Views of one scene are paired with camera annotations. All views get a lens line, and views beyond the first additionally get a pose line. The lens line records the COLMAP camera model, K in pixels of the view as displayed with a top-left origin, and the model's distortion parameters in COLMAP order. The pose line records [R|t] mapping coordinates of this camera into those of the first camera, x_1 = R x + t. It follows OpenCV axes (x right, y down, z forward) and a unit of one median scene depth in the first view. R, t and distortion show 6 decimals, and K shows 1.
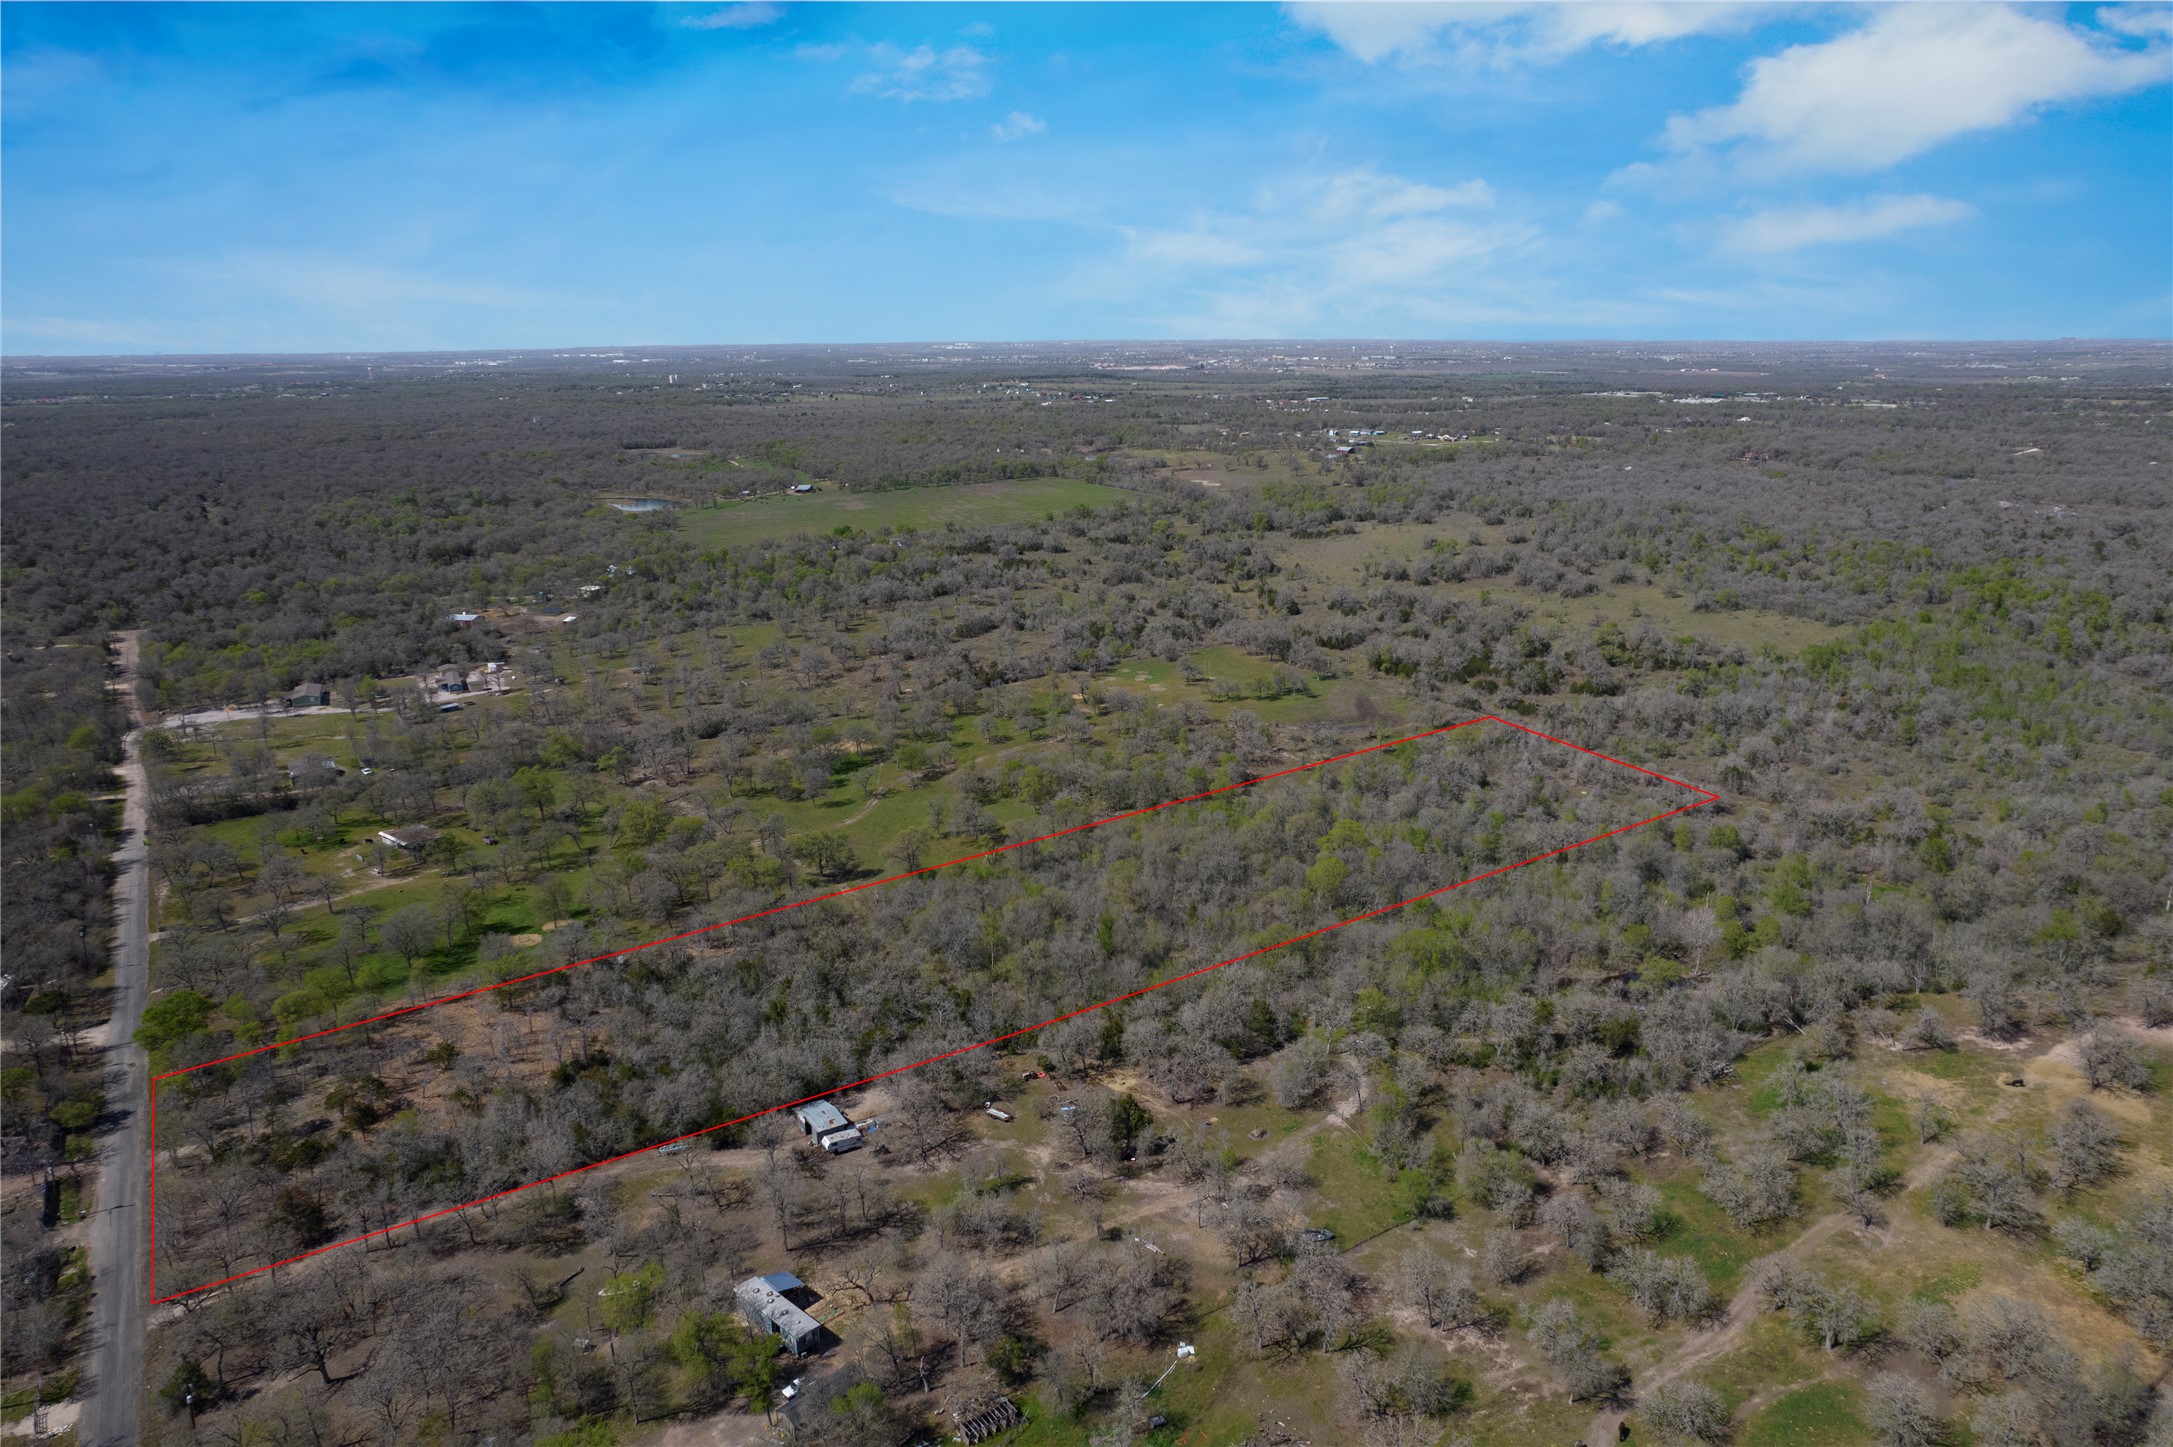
lens RADIAL K [[1381.0, 0, 1086.5], [0, 1381.0, 723.5], [0, 0, 1]] dist [-0.058784, 0.048188]
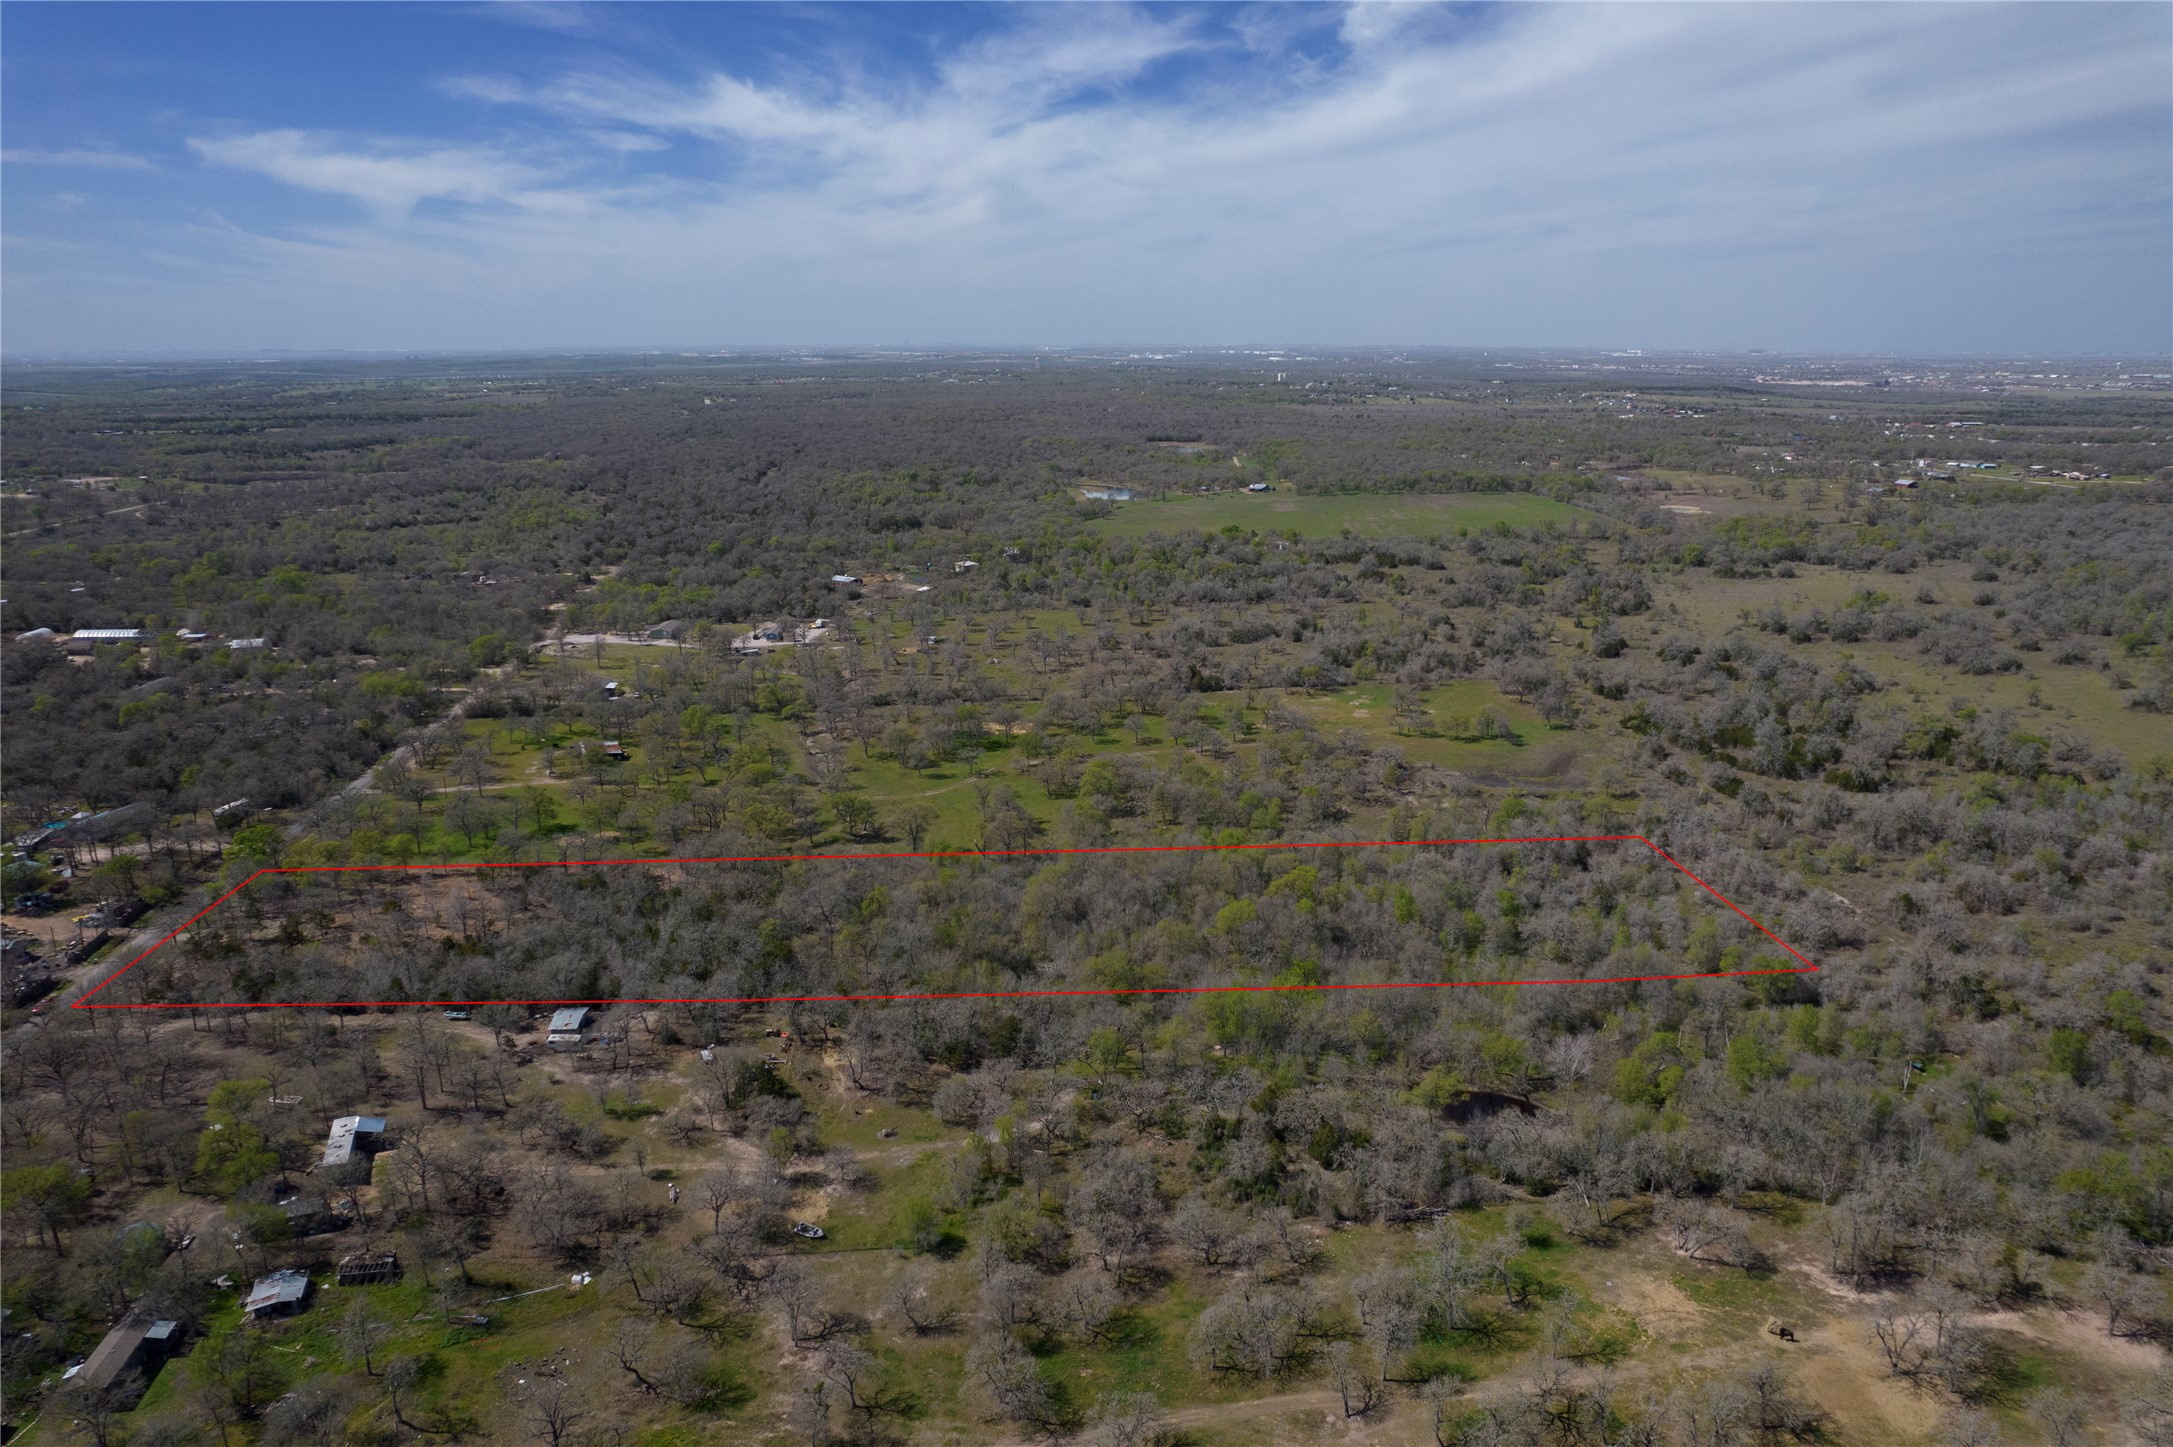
lens RADIAL K [[1366.7, 0, 1086.5], [0, 1366.7, 723.5], [0, 0, 1]] dist [-0.071276, 0.059196]
pose [[0.895424, 0.130995, -0.425508, 0.208310], [-0.130059, 0.991009, 0.031396, -0.017530], [0.425795, 0.027228, 0.904410, 0.046091]]
